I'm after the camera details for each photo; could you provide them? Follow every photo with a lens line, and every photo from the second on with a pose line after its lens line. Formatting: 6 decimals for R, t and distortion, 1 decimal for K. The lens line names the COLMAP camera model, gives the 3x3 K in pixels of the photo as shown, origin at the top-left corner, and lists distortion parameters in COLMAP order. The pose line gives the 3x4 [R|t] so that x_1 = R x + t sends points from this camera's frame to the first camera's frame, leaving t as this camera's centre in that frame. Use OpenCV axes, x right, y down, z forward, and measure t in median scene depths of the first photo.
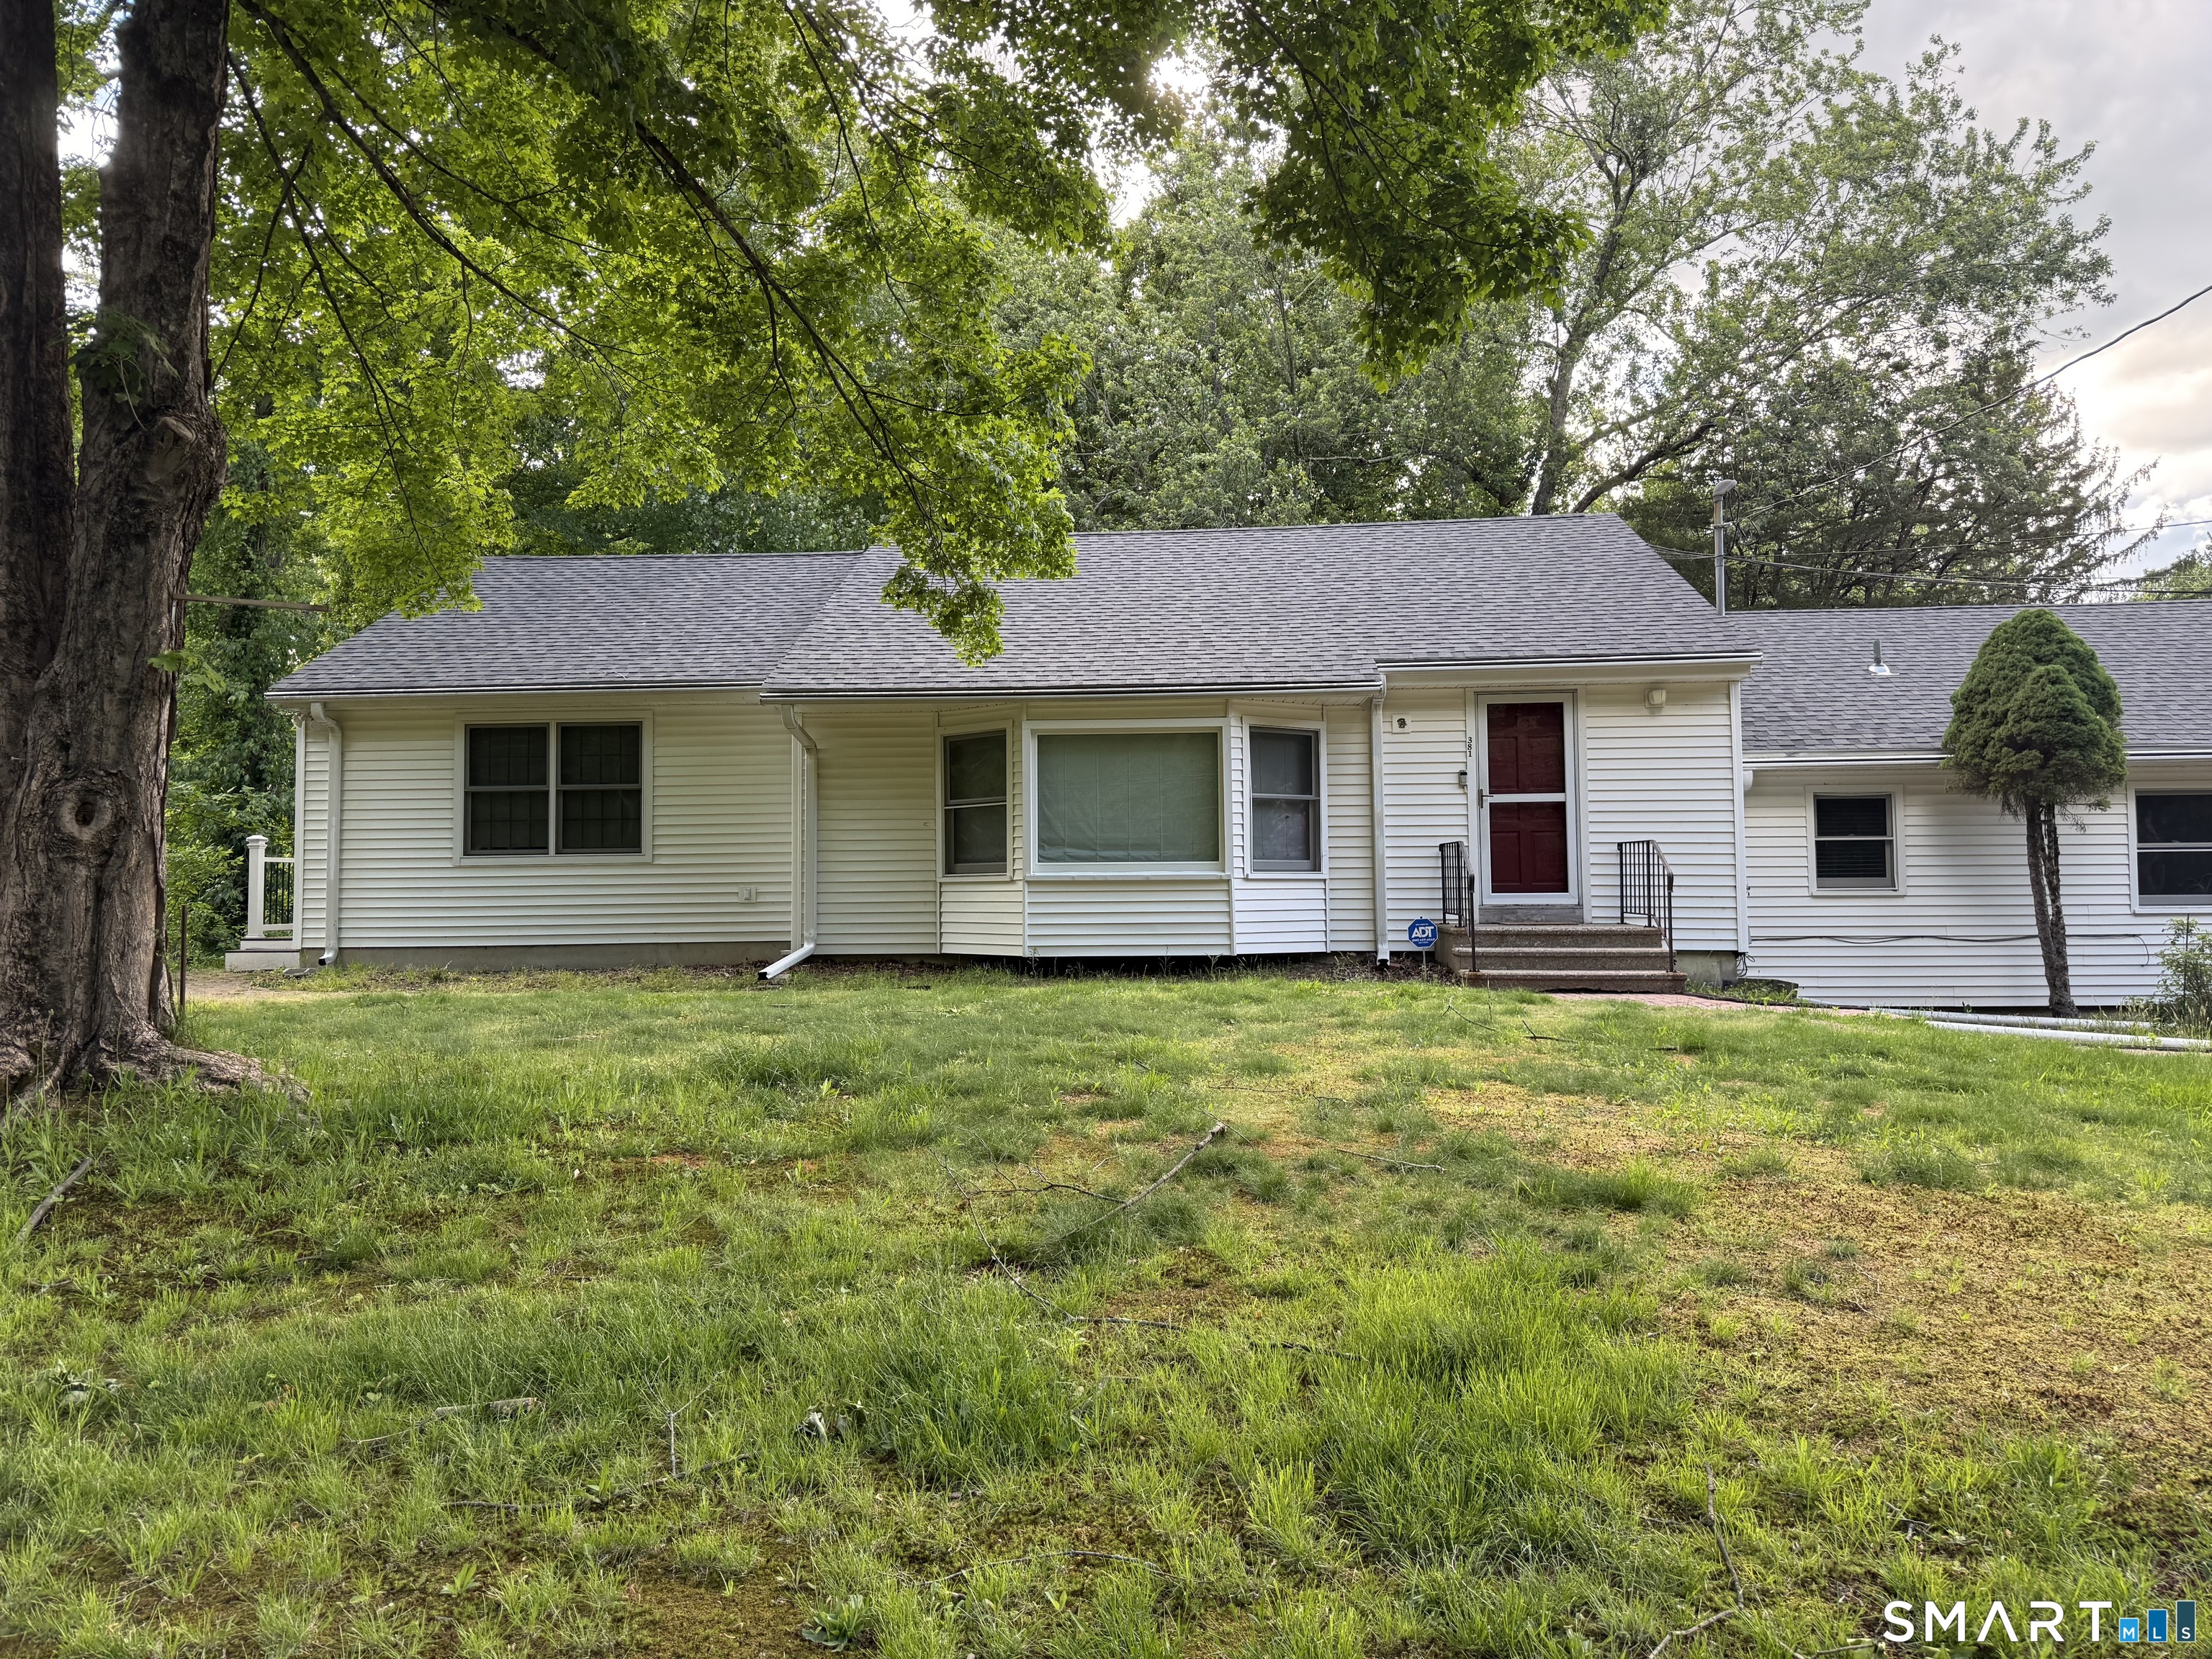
lens RADIAL K [[1534.5, 0, 1113.6], [0, 1534.5, 818.6], [0, 0, 1]] dist [0.101794, -0.127465]
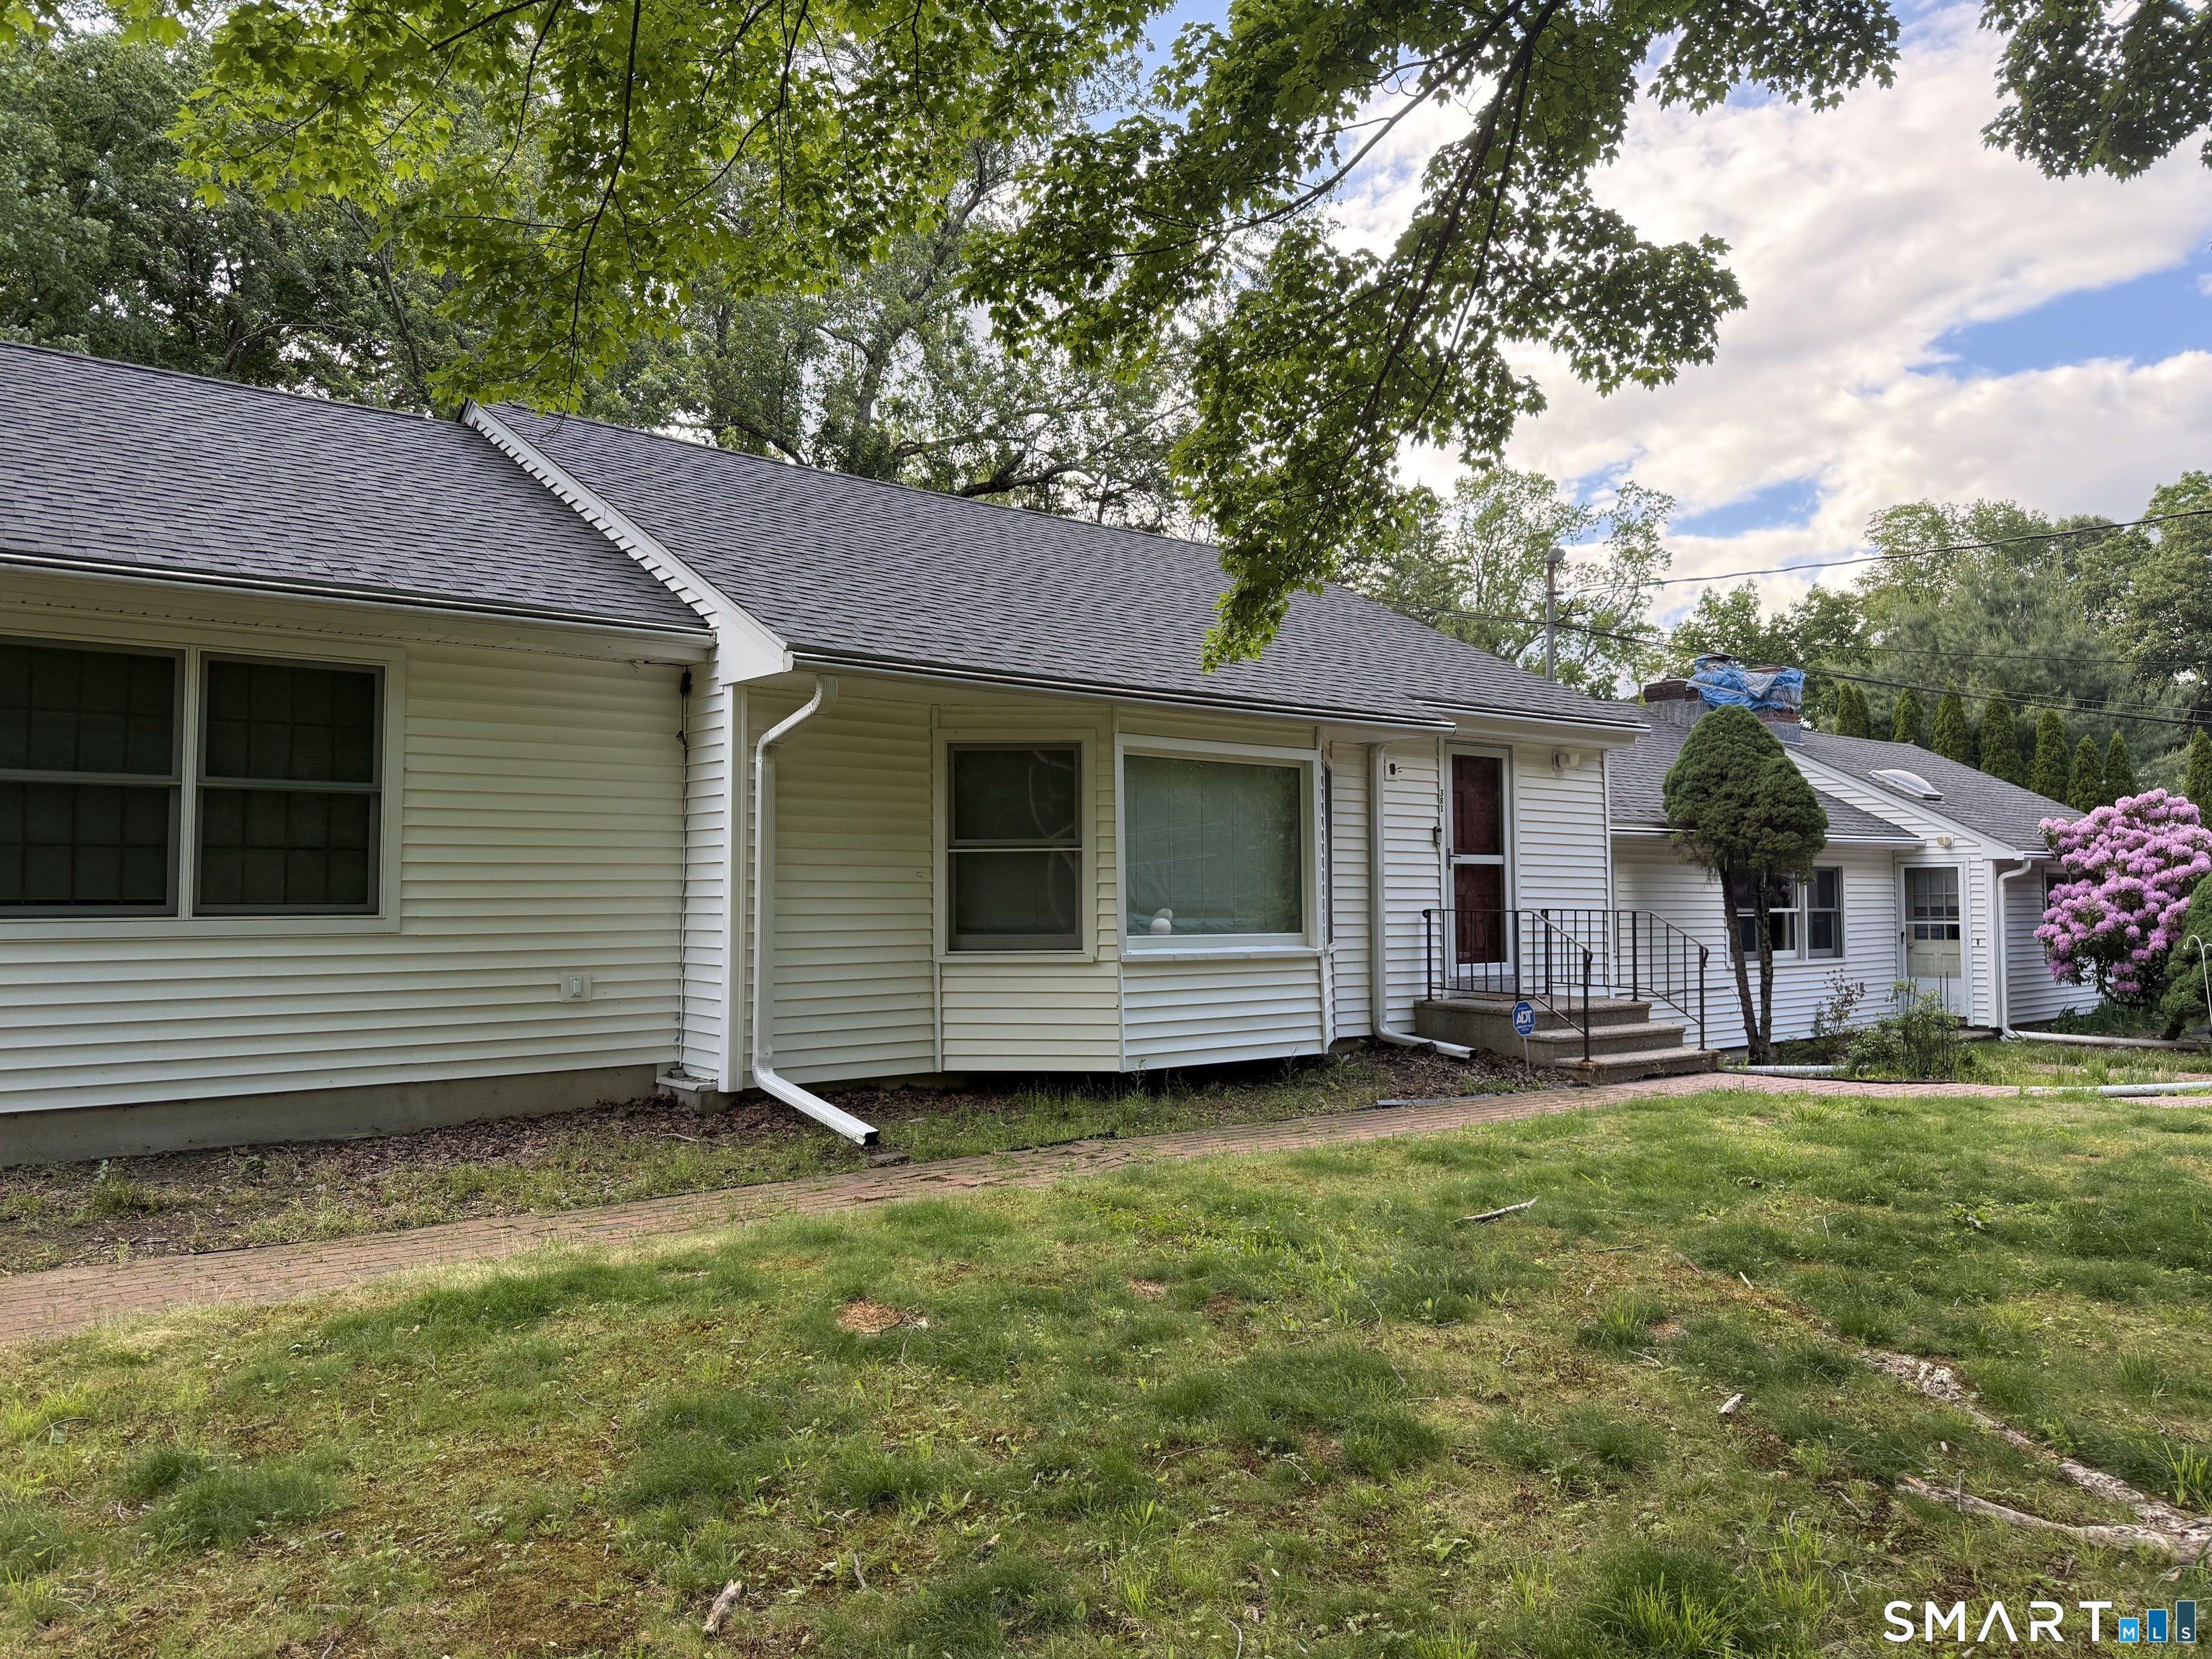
lens RADIAL K [[1528.9, 0, 1102.8], [0, 1528.9, 801.7], [0, 0, 1]] dist [0.086544, -0.125851]
pose [[0.743168, 0.051351, 0.667132, -0.481066], [-0.034512, 0.998665, -0.038424, -0.004625], [-0.668215, 0.005532, 0.743948, 0.443000]]
